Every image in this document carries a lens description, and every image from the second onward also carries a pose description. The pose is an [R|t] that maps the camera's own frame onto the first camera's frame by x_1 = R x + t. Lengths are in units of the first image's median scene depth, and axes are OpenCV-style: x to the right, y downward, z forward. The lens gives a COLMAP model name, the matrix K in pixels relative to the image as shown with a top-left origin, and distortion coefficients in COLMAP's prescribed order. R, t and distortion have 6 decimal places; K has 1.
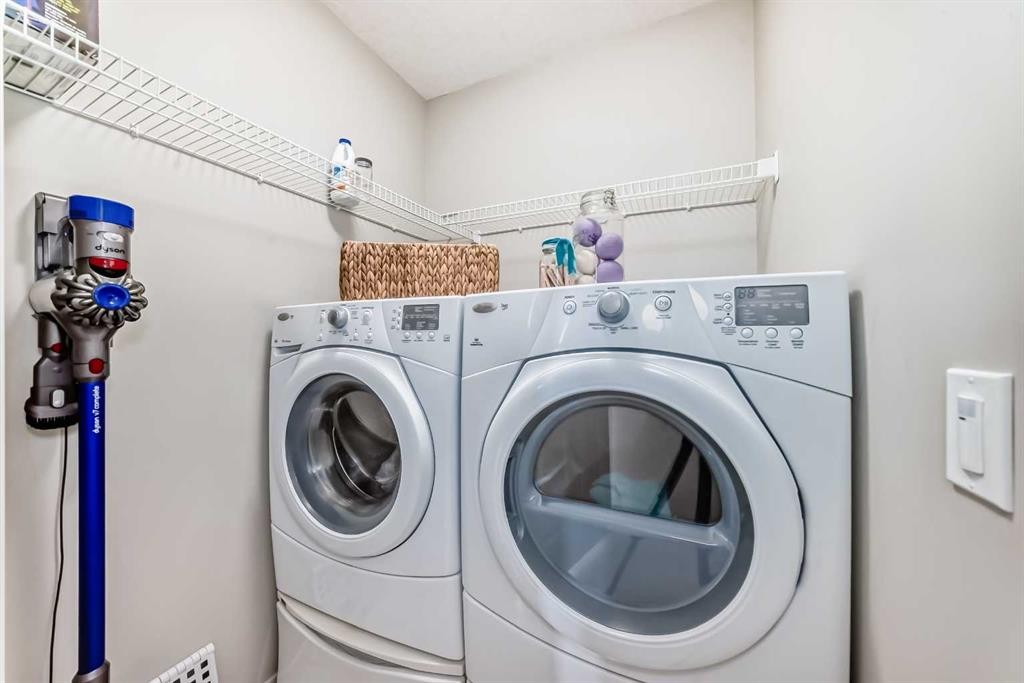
lens RADIAL K [[396.5, 0, 513.6], [0, 396.5, 345.4], [0, 0, 1]] dist [0.001562, 0.000360]
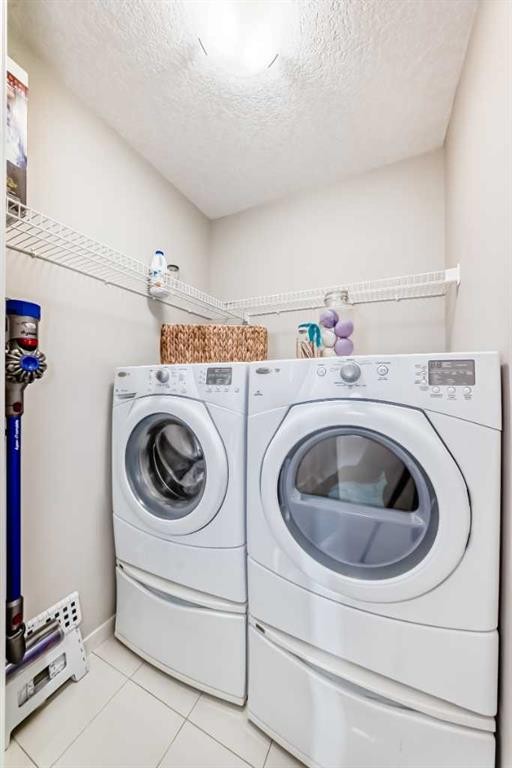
lens RADIAL K [[297.4, 0, 258.2], [0, 297.4, 393.3], [0, 0, 1]] dist [0.001562, 0.000360]
pose [[0.999867, 0.006380, -0.015021, -0.066806], [-0.006308, 0.999968, 0.004853, -0.011673], [0.015052, -0.004758, 0.999875, -0.128097]]
